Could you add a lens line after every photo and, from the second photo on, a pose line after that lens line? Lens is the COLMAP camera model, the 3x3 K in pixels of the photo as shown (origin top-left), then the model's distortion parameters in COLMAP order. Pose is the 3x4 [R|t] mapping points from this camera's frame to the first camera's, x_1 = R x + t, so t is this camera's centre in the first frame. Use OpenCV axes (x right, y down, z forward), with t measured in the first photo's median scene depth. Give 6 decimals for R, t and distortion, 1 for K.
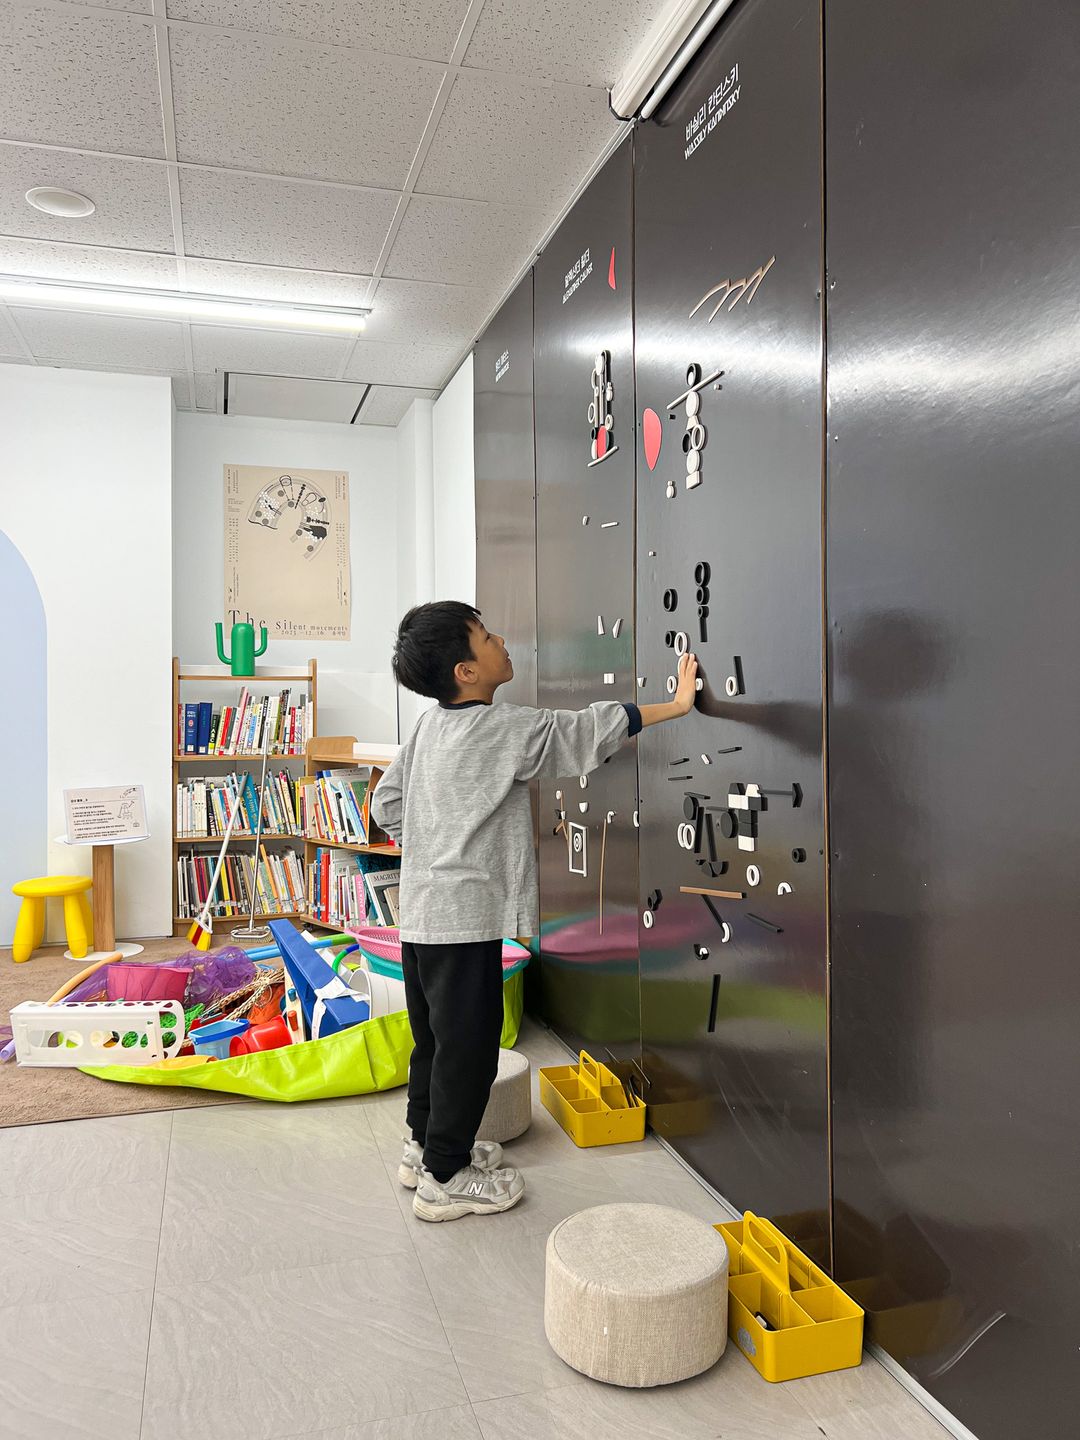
lens RADIAL K [[1113.9, 0, 533.3], [0, 1113.9, 715.7], [0, 0, 1]] dist [0.054724, -0.059153]
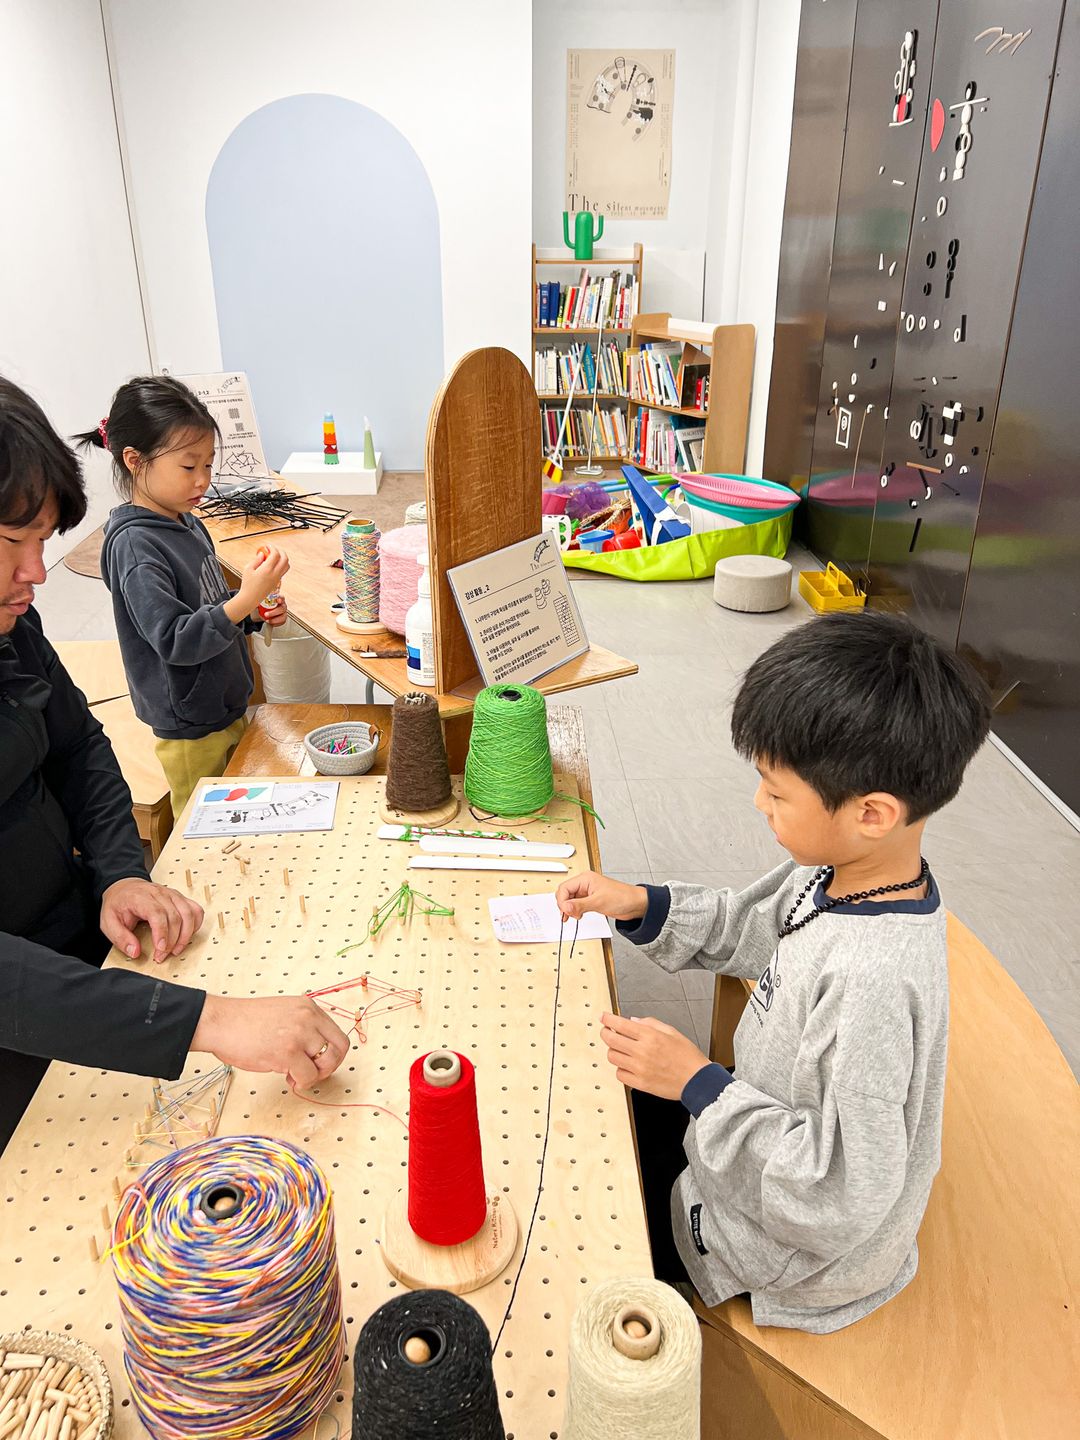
lens RADIAL K [[1113.9, 0, 528.1], [0, 1113.9, 729.4], [0, 0, 1]] dist [0.054724, -0.059153]
pose [[0.973326, 0.099652, -0.206653, -0.012618], [-0.005785, 0.911115, 0.412113, -0.082000], [0.229353, -0.399924, 0.887388, -0.363812]]
